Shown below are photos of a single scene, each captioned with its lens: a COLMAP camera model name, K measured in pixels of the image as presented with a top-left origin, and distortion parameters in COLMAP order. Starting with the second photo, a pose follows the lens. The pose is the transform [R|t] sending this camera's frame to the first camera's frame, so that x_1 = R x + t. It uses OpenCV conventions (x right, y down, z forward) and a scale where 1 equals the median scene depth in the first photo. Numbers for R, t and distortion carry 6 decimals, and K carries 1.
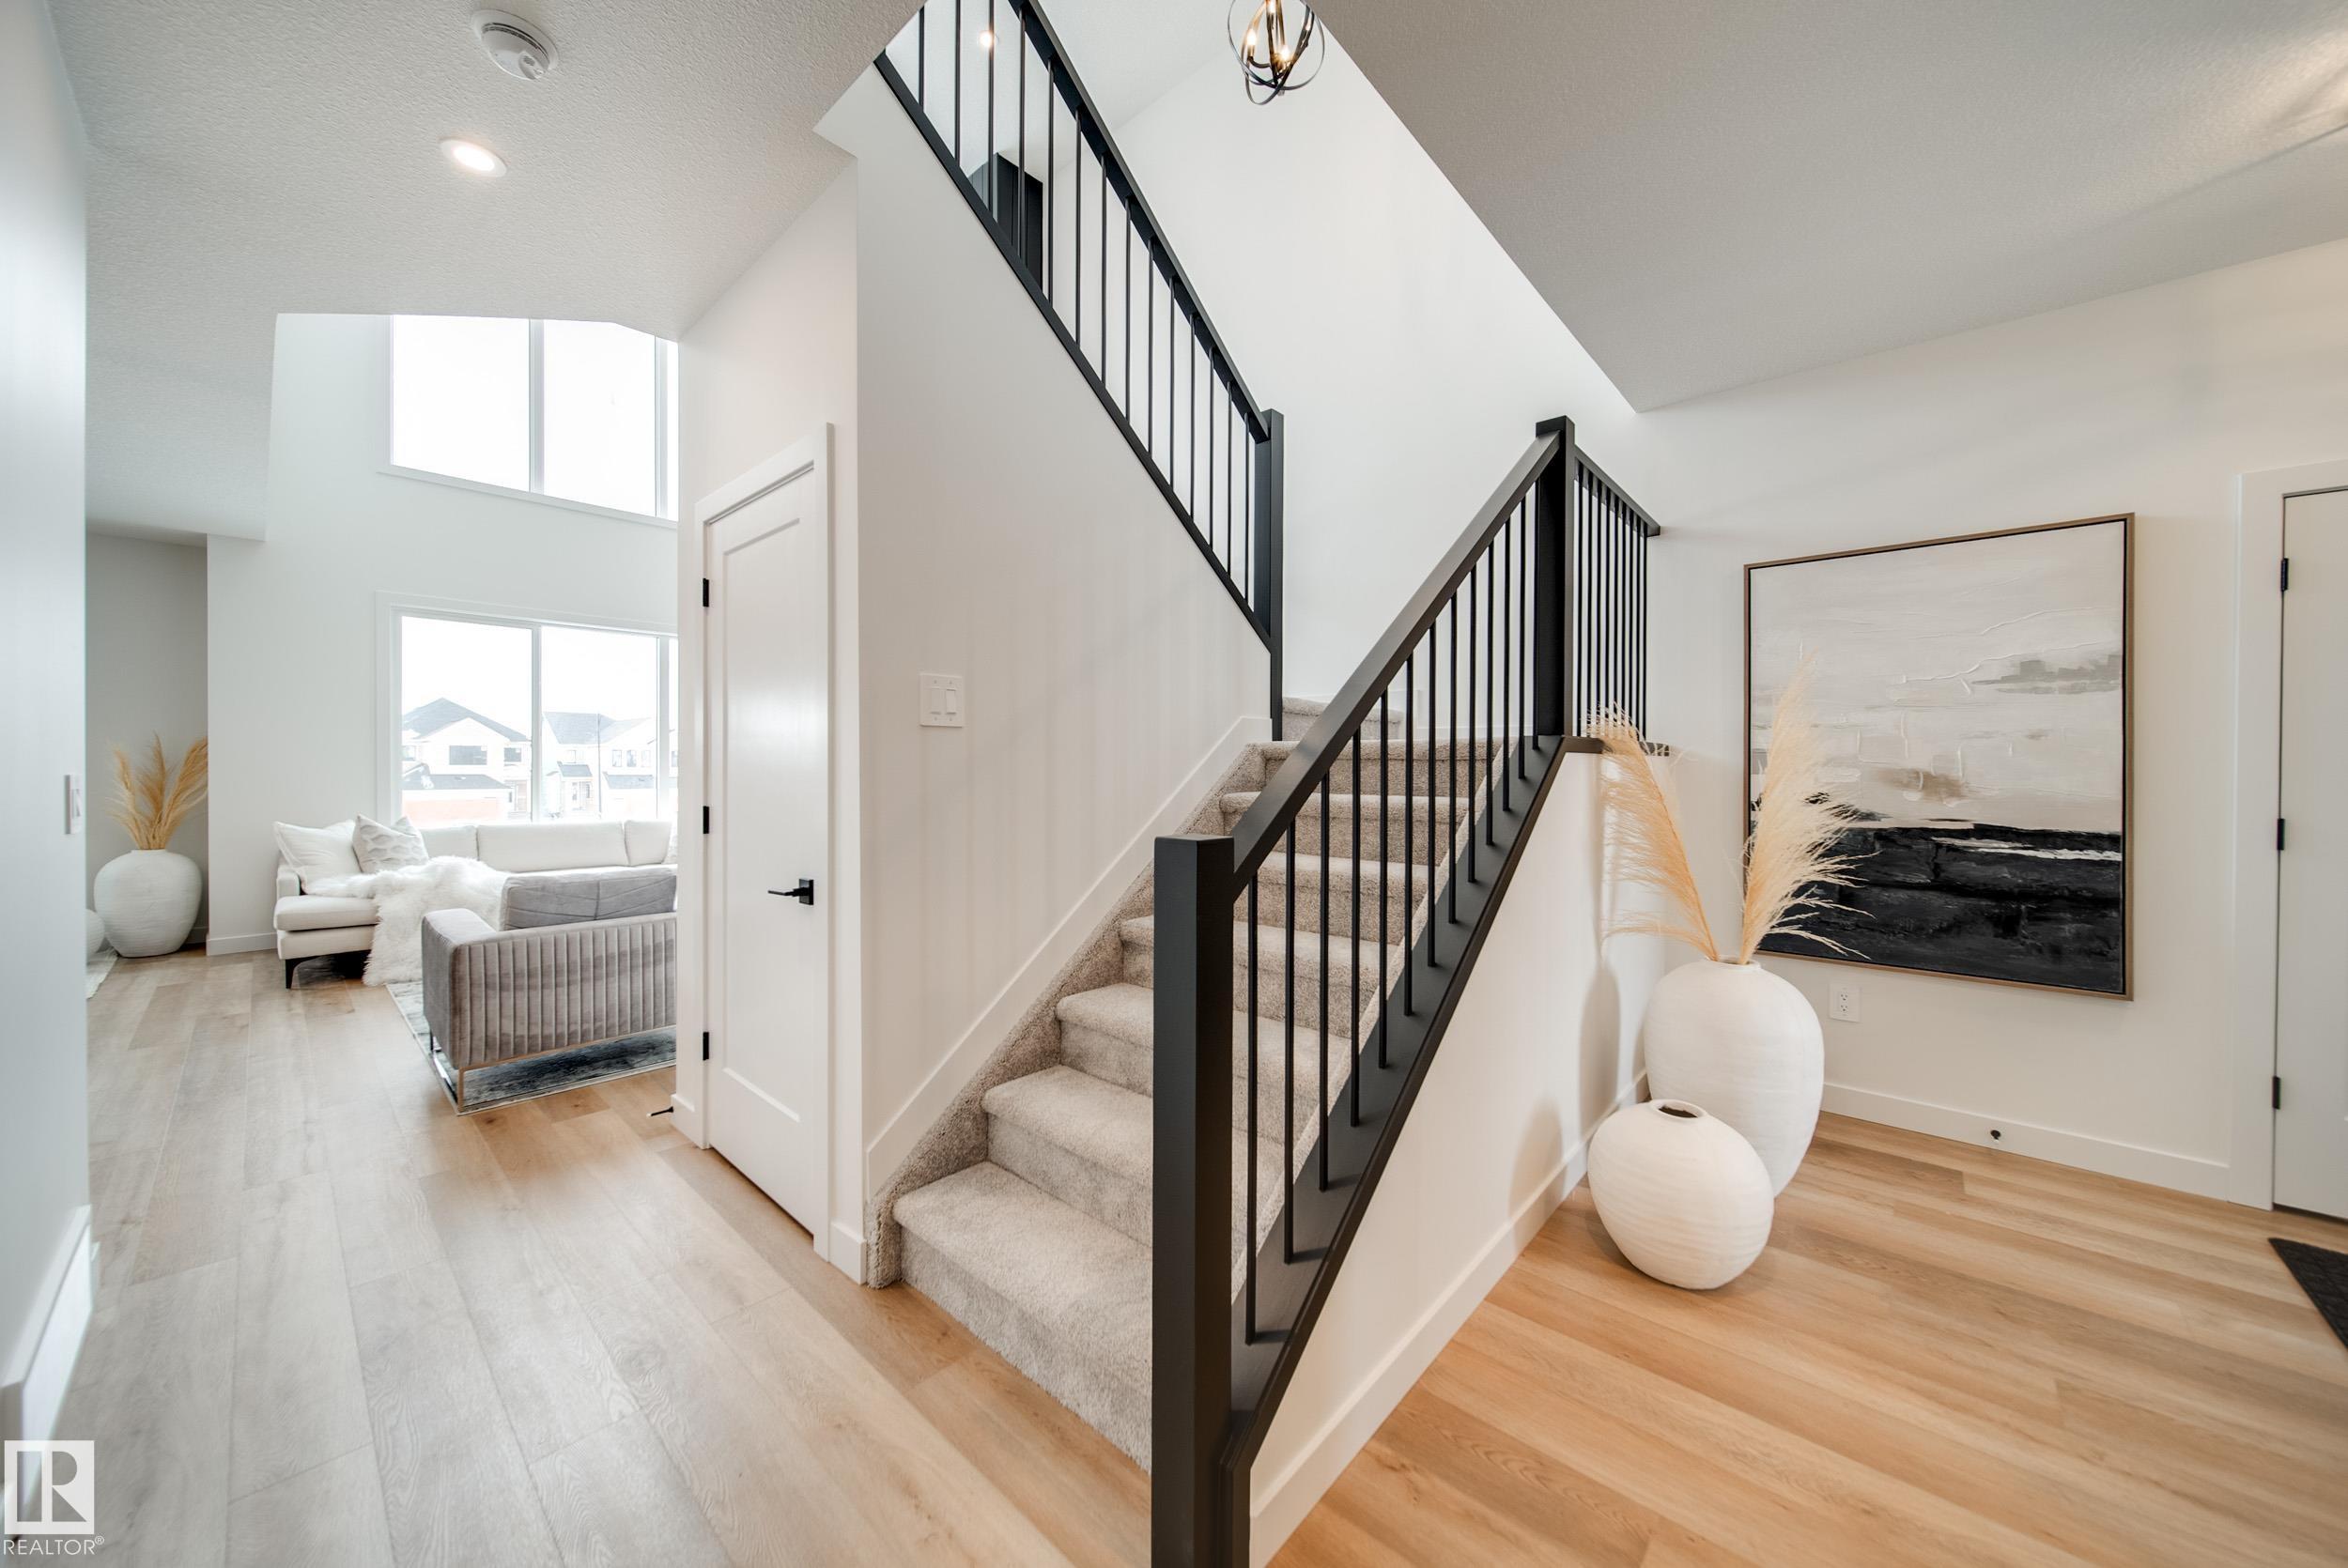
lens RADIAL K [[824.2, 0, 1165.7], [0, 824.2, 776.2], [0, 0, 1]] dist [0.000474, -0.000857]
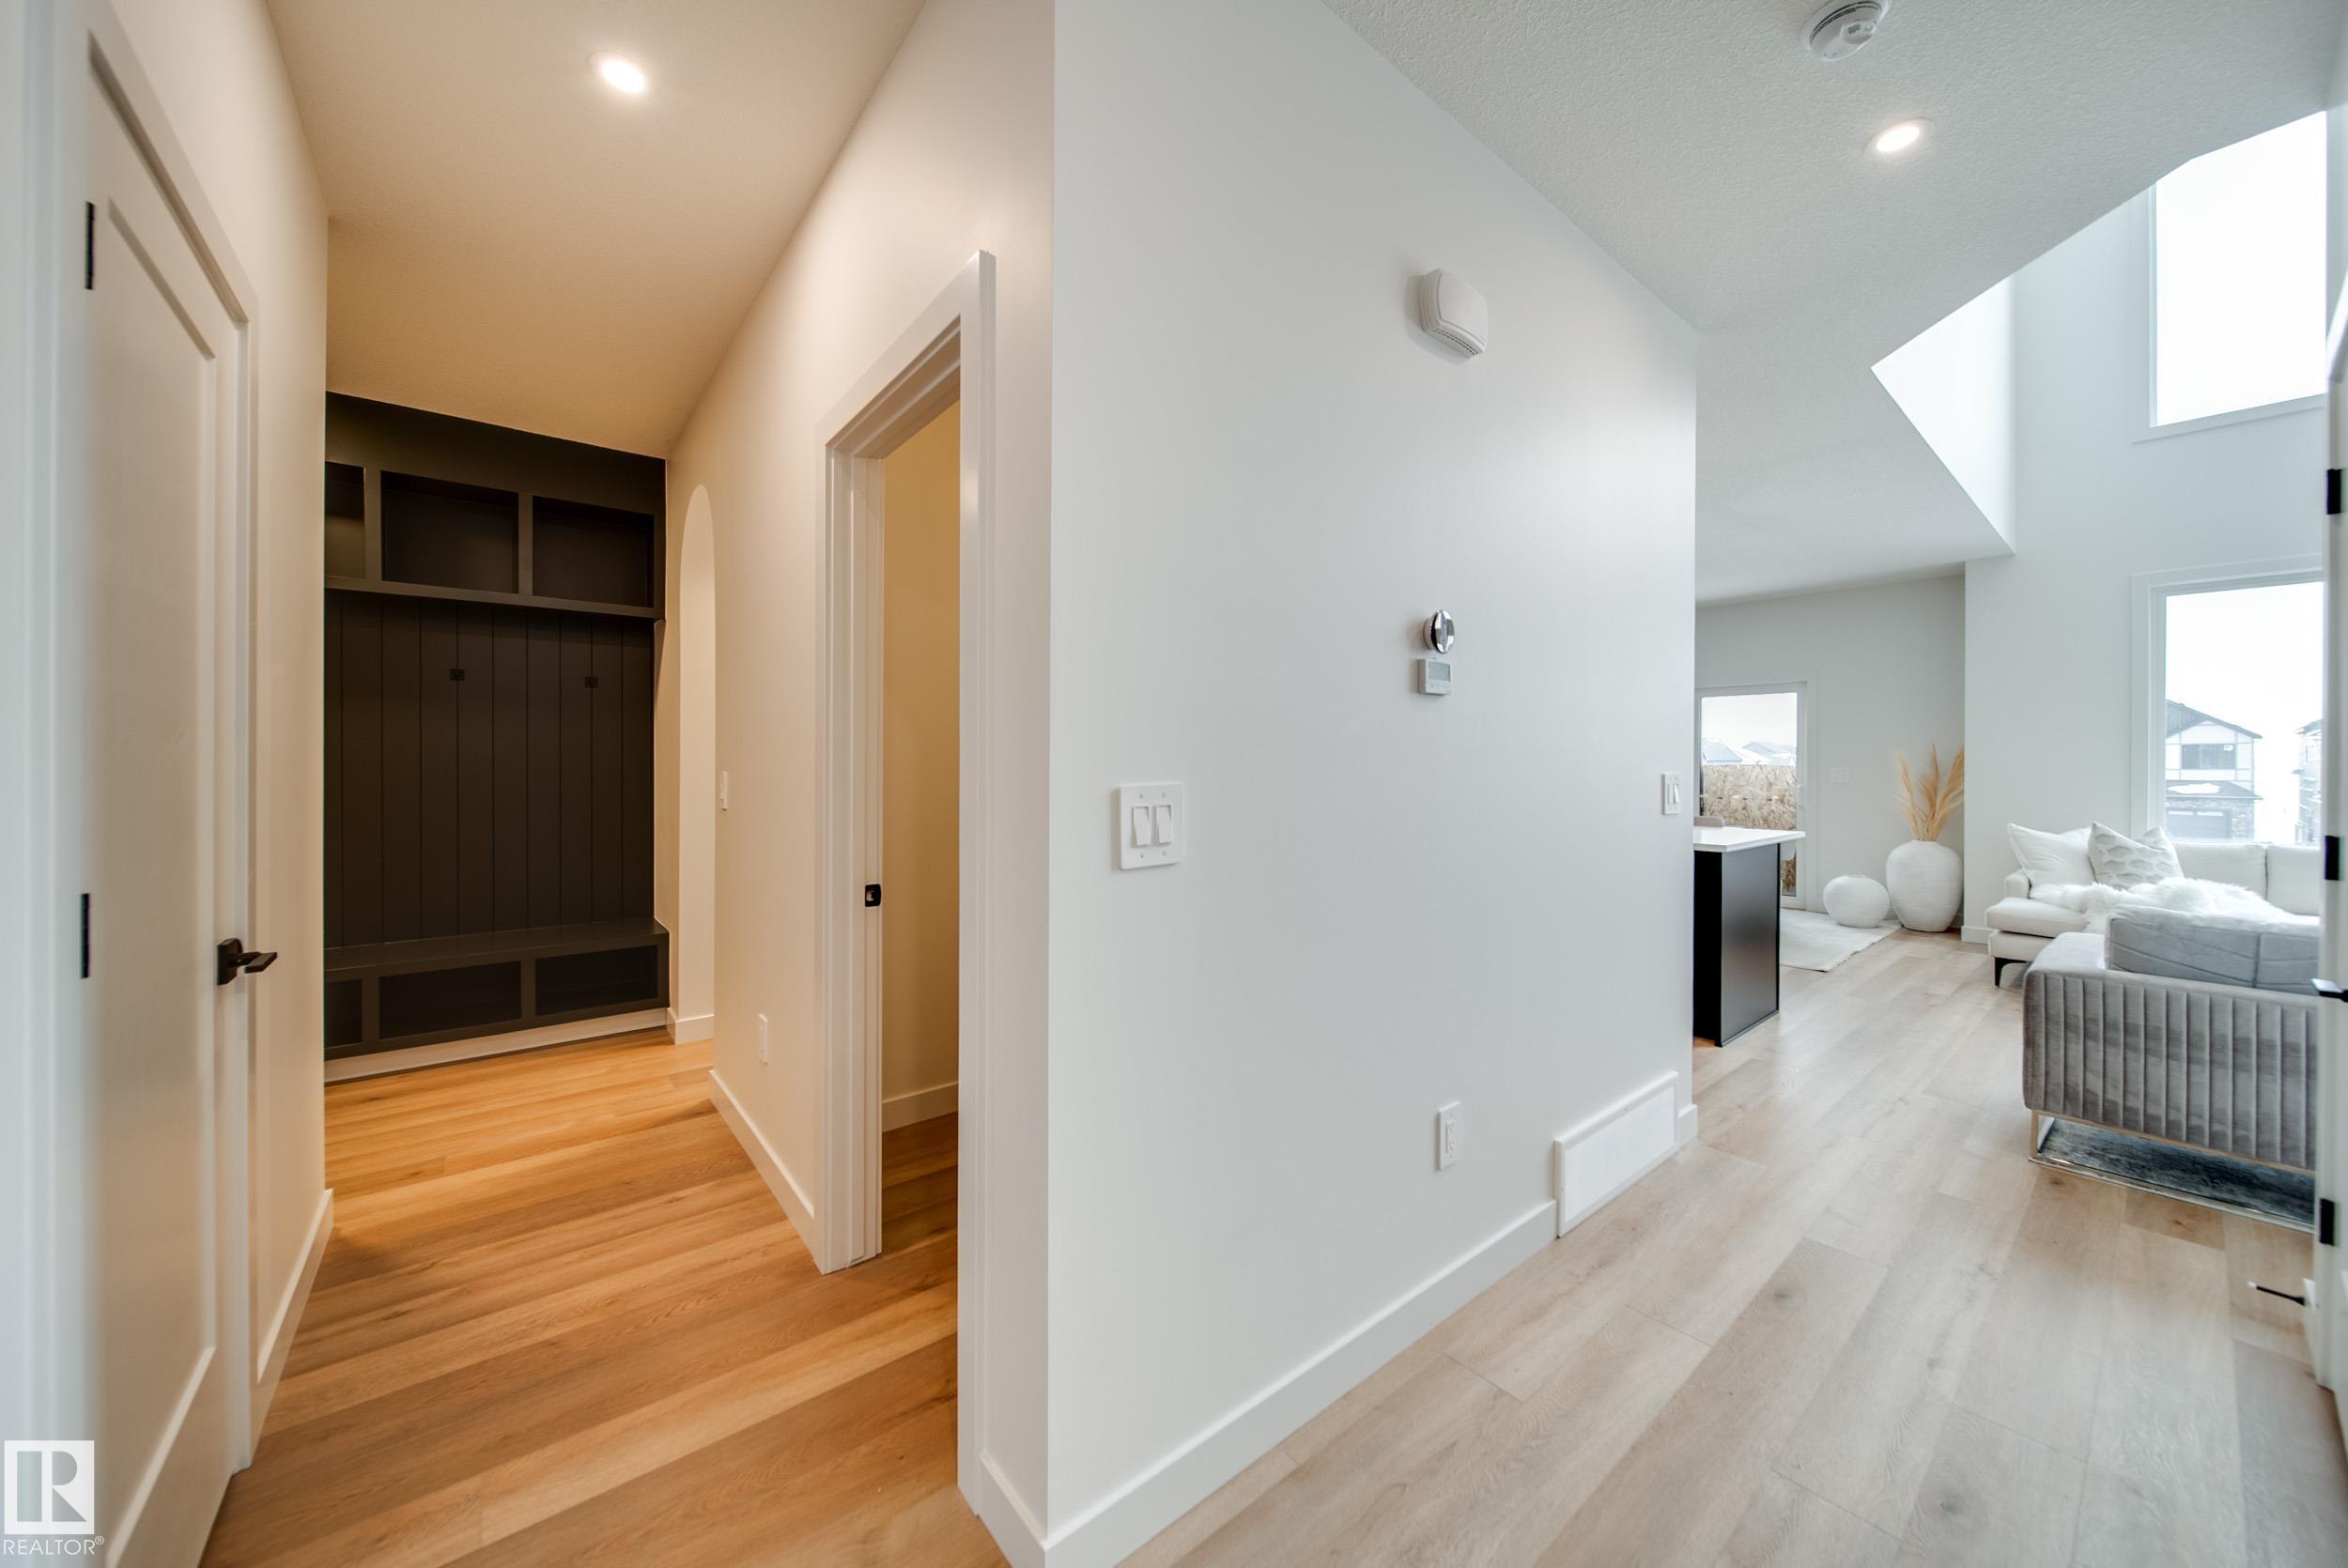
lens RADIAL K [[824.2, 0, 1184.3], [0, 824.2, 775.7], [0, 0, 1]] dist [0.000474, -0.000857]
pose [[-0.136618, 0.006203, -0.990604, 0.095382], [-0.011017, 0.999909, 0.007780, -0.002052], [0.990562, 0.011977, -0.136538, 0.128710]]
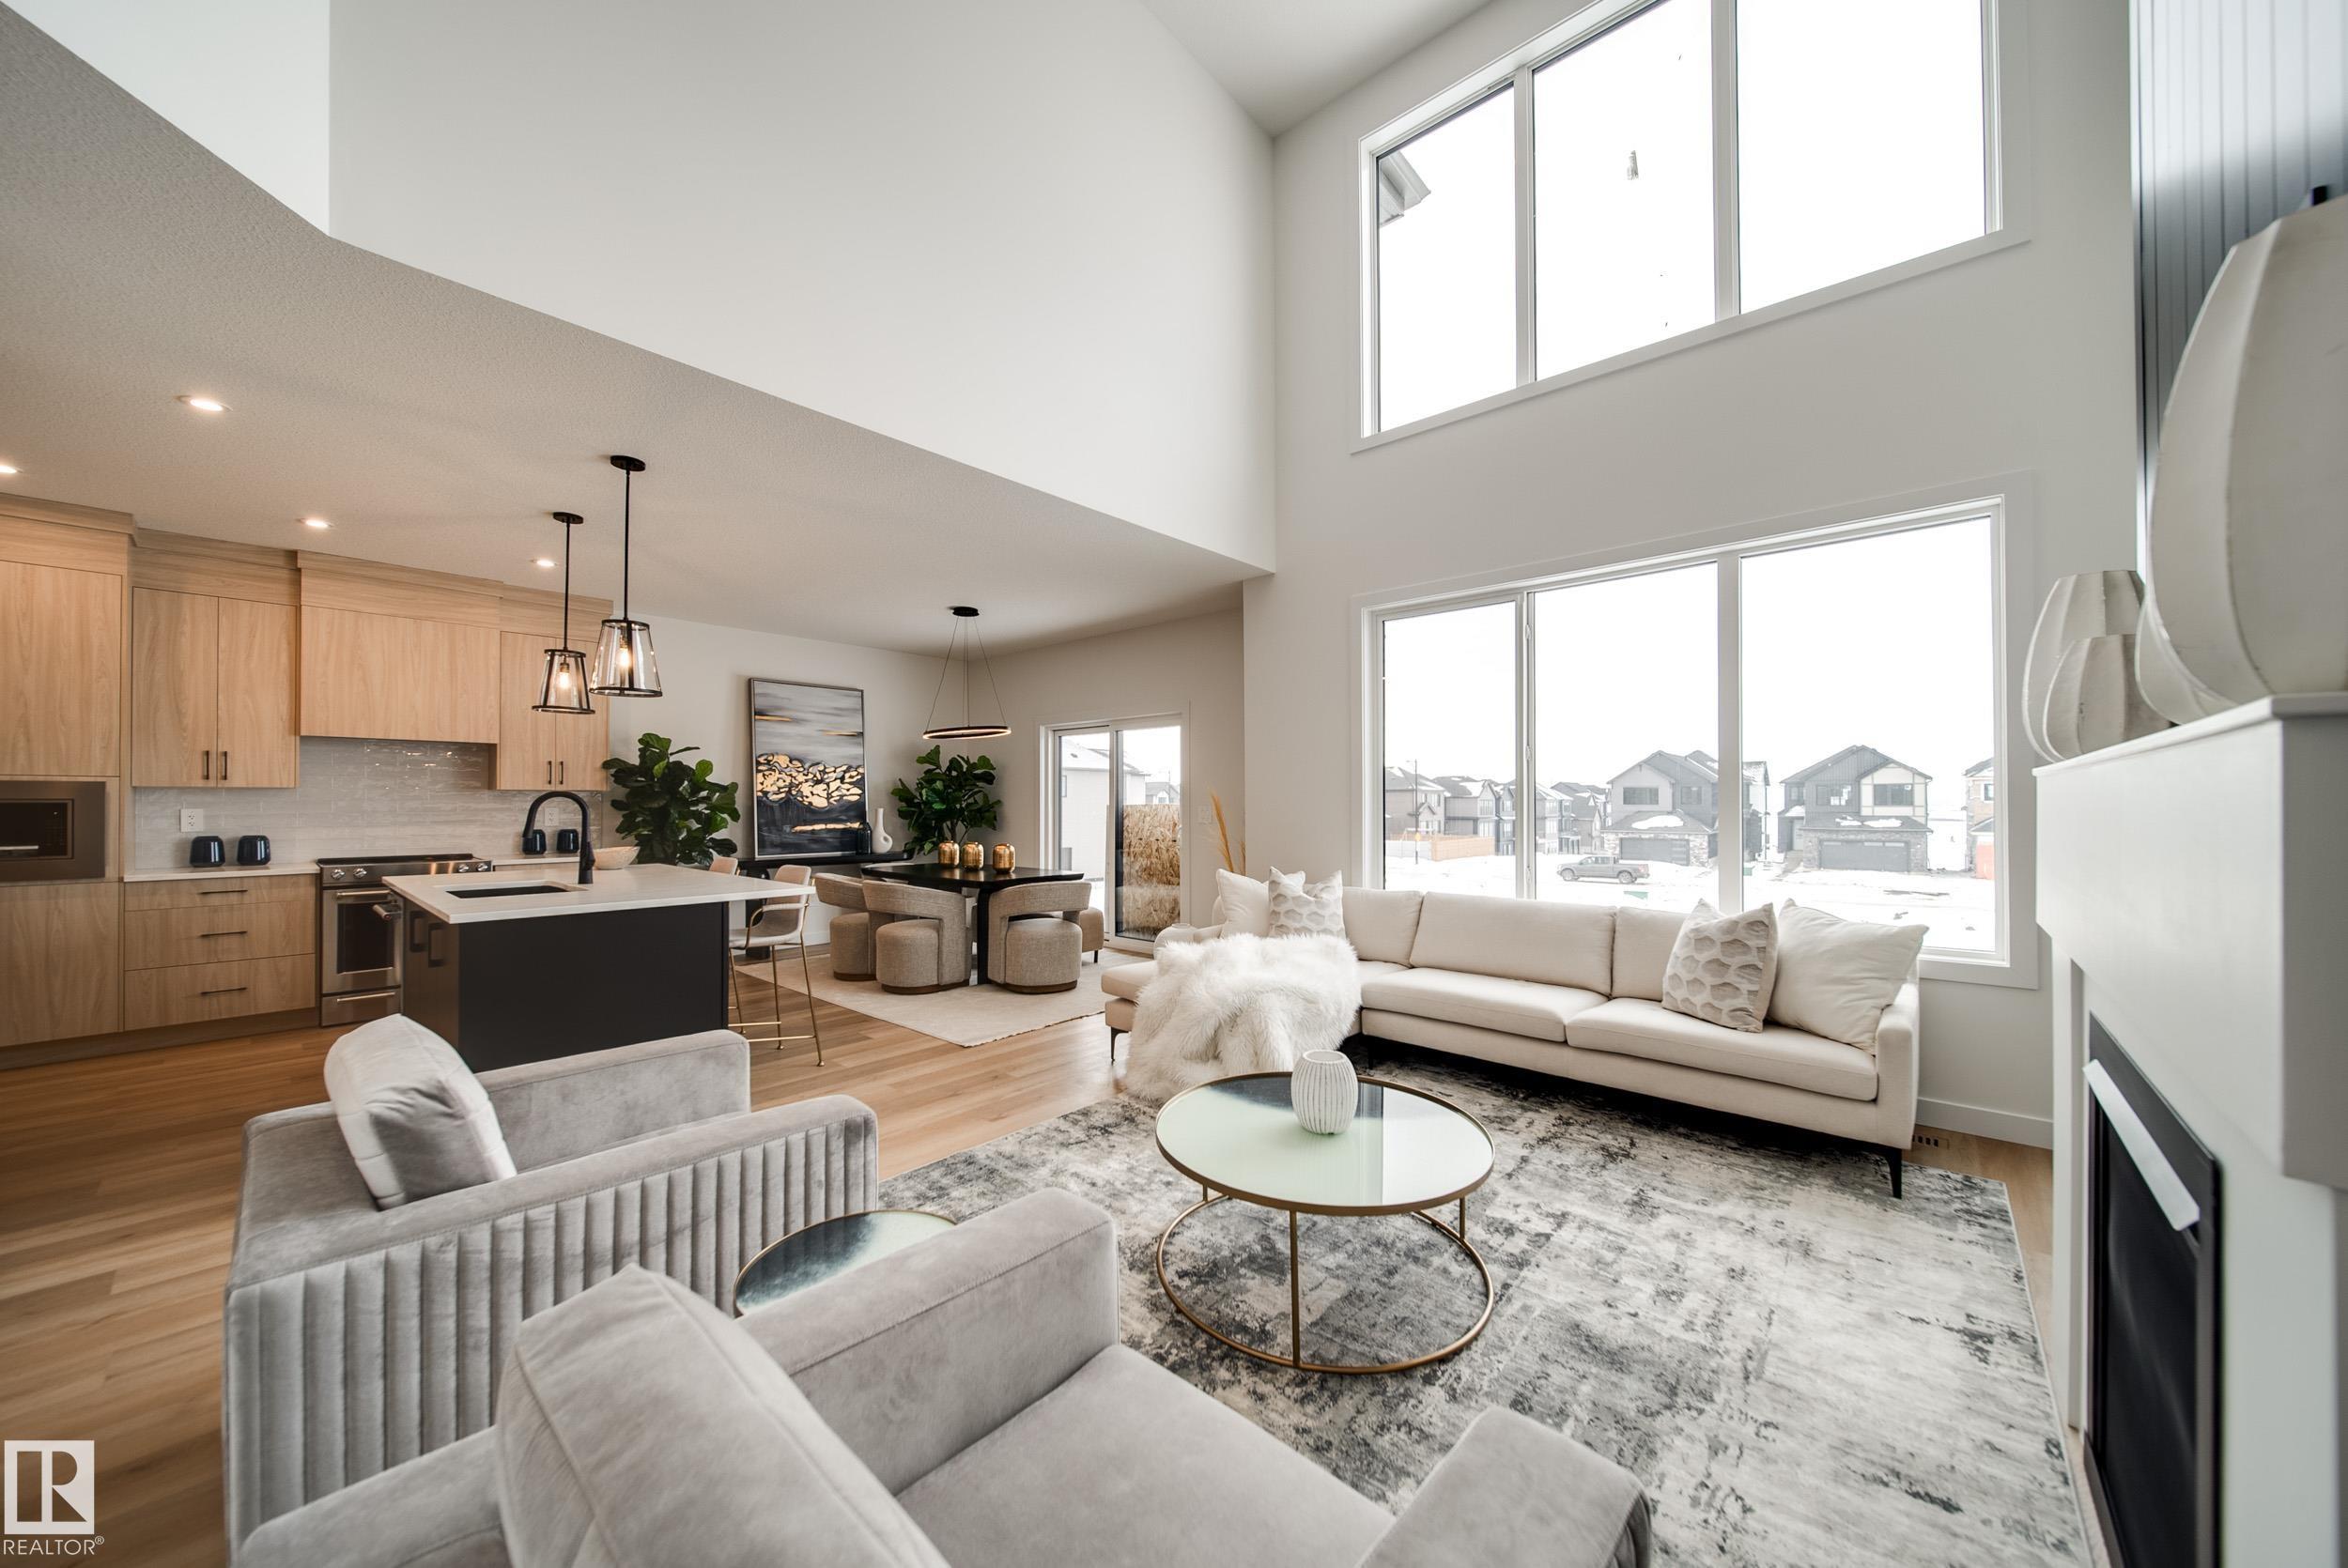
lens RADIAL K [[824.2, 0, 1151.2], [0, 824.2, 799.3], [0, 0, 1]] dist [0.000474, -0.000857]
pose [[0.008319, -0.011828, -0.999895, -0.181624], [-0.008544, 0.999893, -0.011899, -0.012867], [0.999929, 0.008642, 0.008217, 1.019825]]
